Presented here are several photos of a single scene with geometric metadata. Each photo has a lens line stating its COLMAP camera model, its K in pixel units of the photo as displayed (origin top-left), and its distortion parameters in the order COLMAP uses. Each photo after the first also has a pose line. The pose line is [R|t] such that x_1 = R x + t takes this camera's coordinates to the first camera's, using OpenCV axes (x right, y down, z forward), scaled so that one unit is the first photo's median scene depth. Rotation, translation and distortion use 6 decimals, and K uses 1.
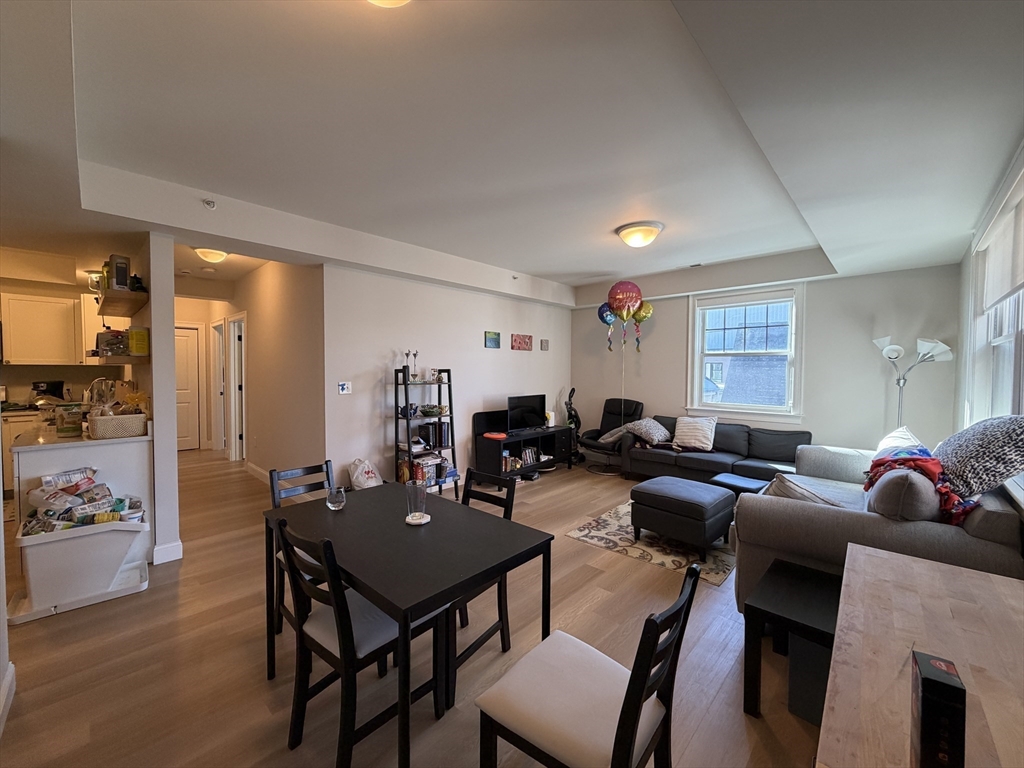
lens RADIAL K [[409.9, 0, 507.8], [0, 409.9, 385.9], [0, 0, 1]] dist [-0.000382, 0.000096]
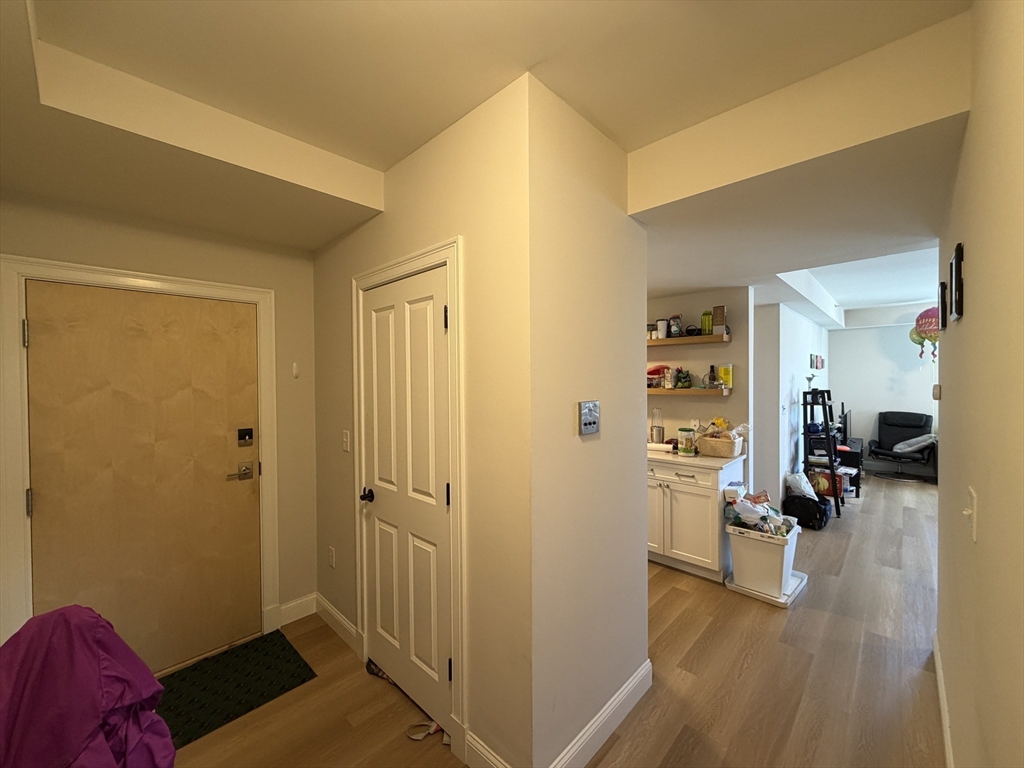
lens RADIAL K [[409.9, 0, 512.7], [0, 409.9, 385.4], [0, 0, 1]] dist [-0.000382, 0.000096]
pose [[0.999811, -0.018836, 0.004734, -0.856773], [0.018940, 0.999554, -0.023091, -0.037291], [-0.004297, 0.023176, 0.999722, -0.105663]]
